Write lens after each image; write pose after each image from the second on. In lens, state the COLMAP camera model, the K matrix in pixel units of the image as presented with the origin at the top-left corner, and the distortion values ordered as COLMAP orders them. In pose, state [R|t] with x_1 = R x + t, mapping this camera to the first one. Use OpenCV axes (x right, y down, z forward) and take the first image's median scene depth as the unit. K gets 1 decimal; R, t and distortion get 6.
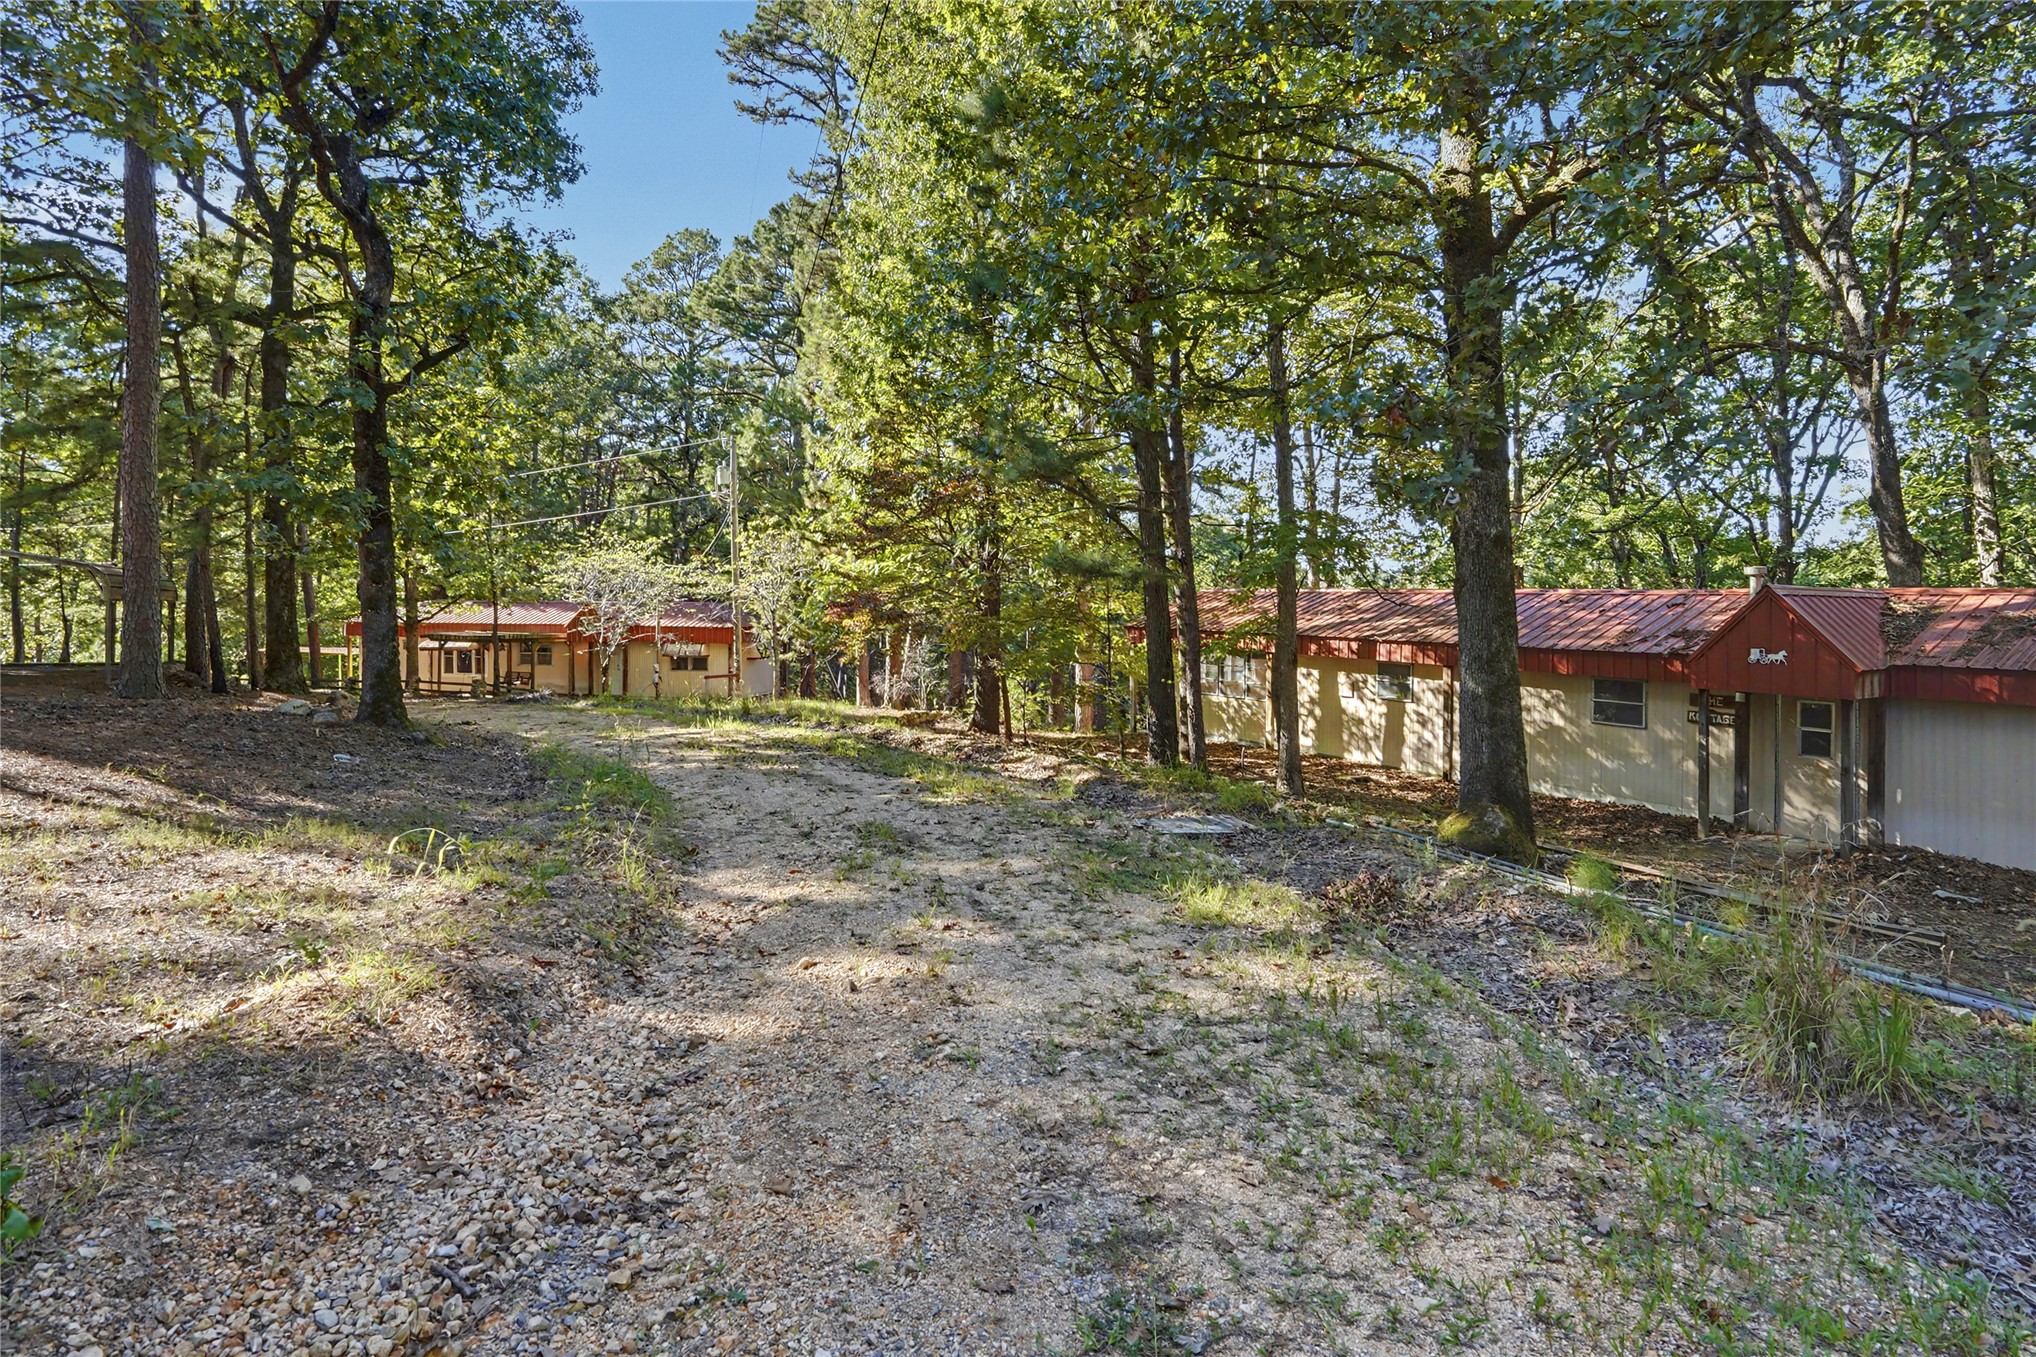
lens RADIAL K [[996.9, 0, 1018.0], [0, 996.9, 678.5], [0, 0, 1]] dist [-0.029680, 0.000666]
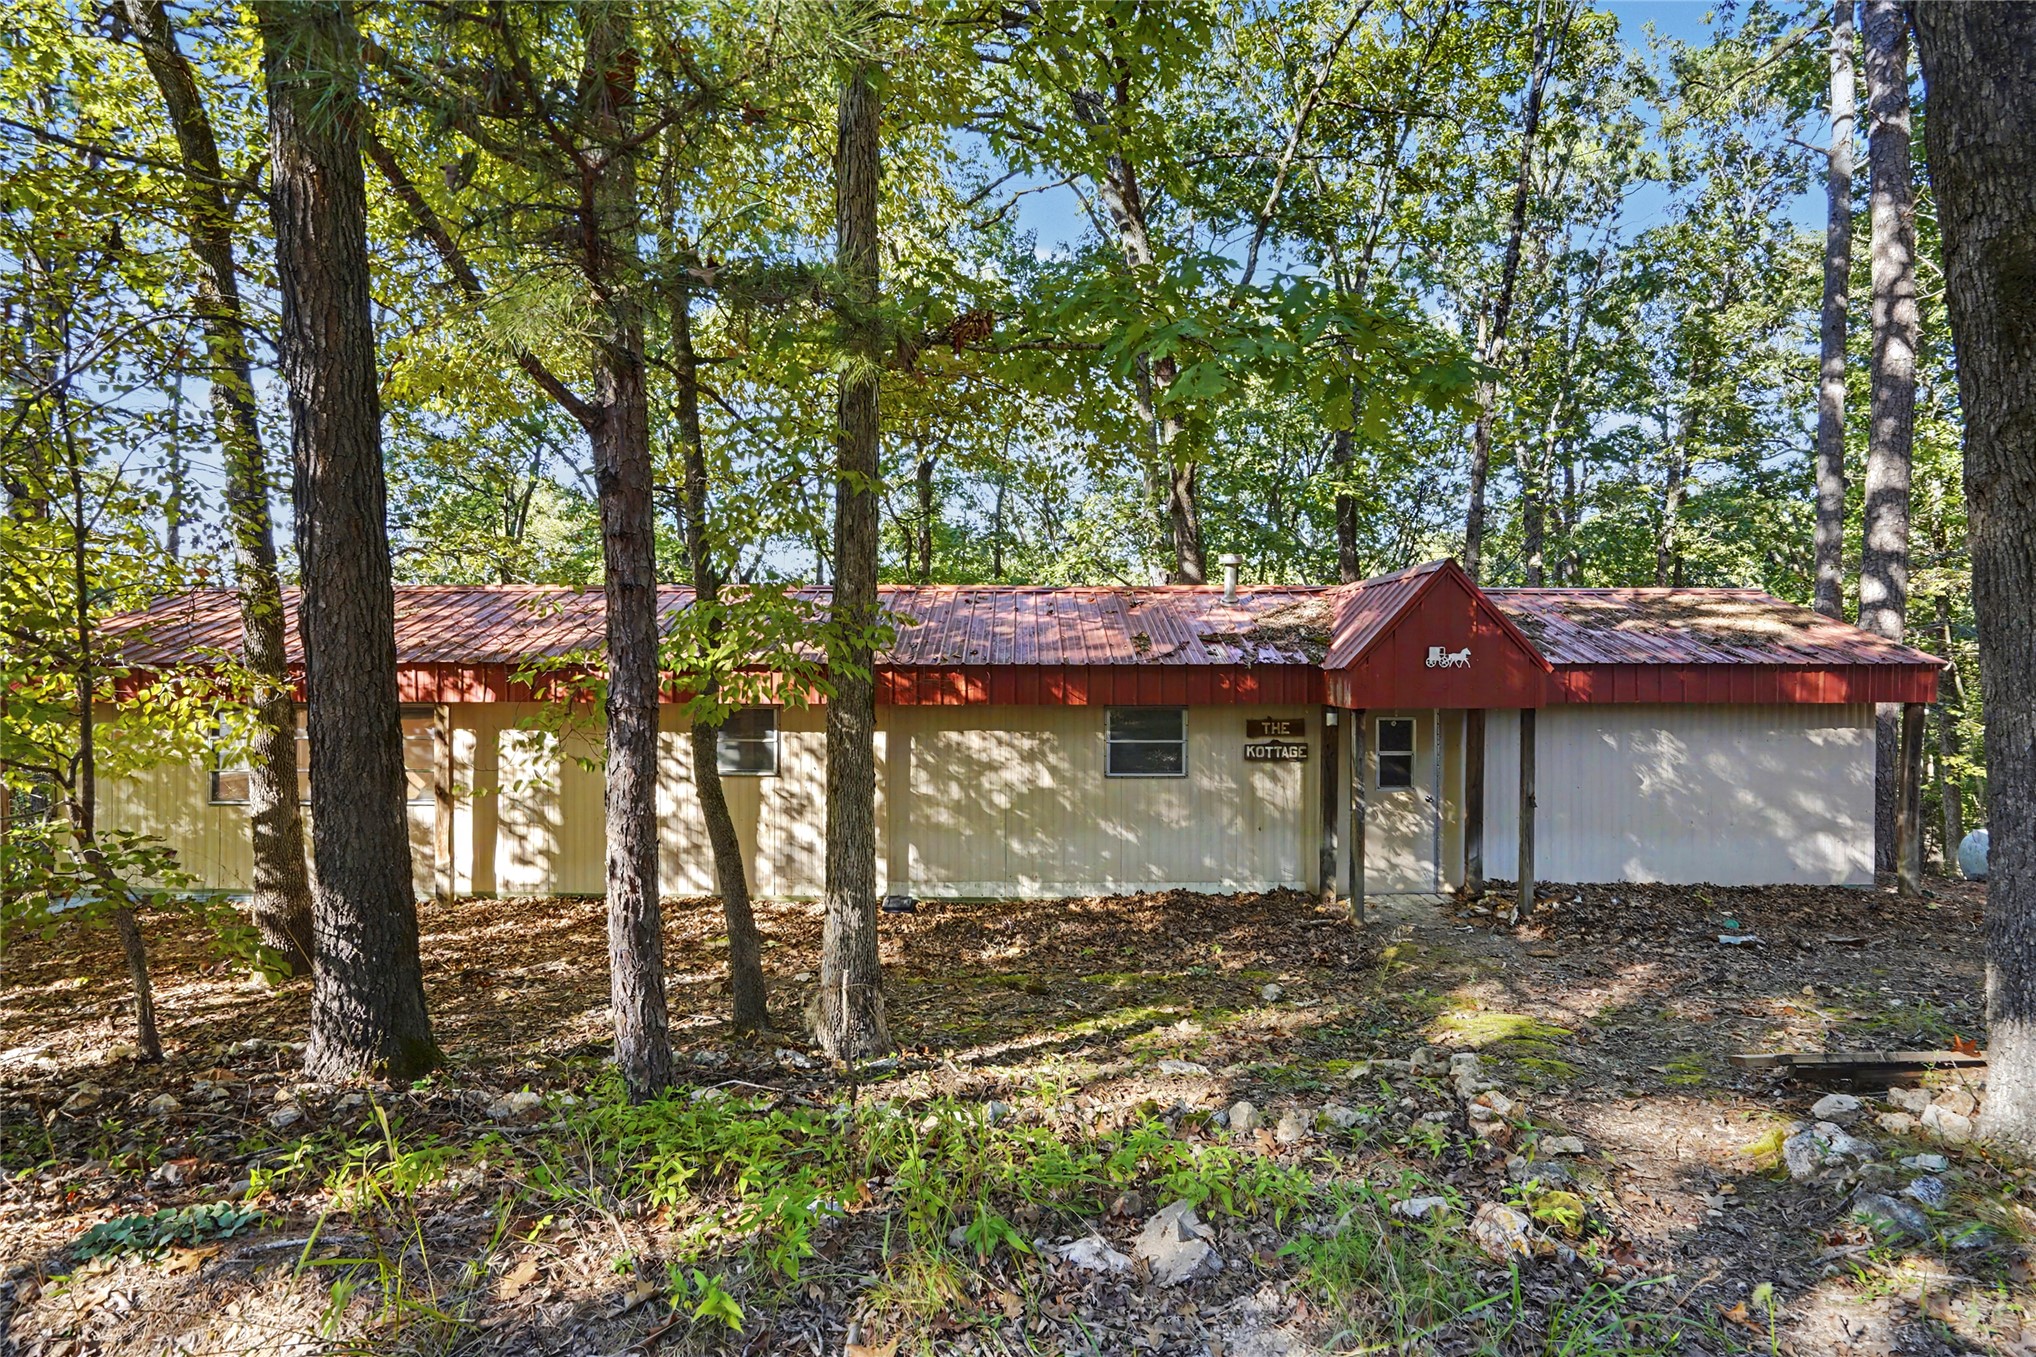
lens RADIAL K [[996.9, 0, 1018.0], [0, 996.9, 678.5], [0, 0, 1]] dist [-0.029680, 0.000666]
pose [[0.516743, -0.026069, 0.855744, -0.012249], [0.073329, 0.997211, -0.013901, -0.015008], [-0.852995, 0.069934, 0.517213, 0.673004]]
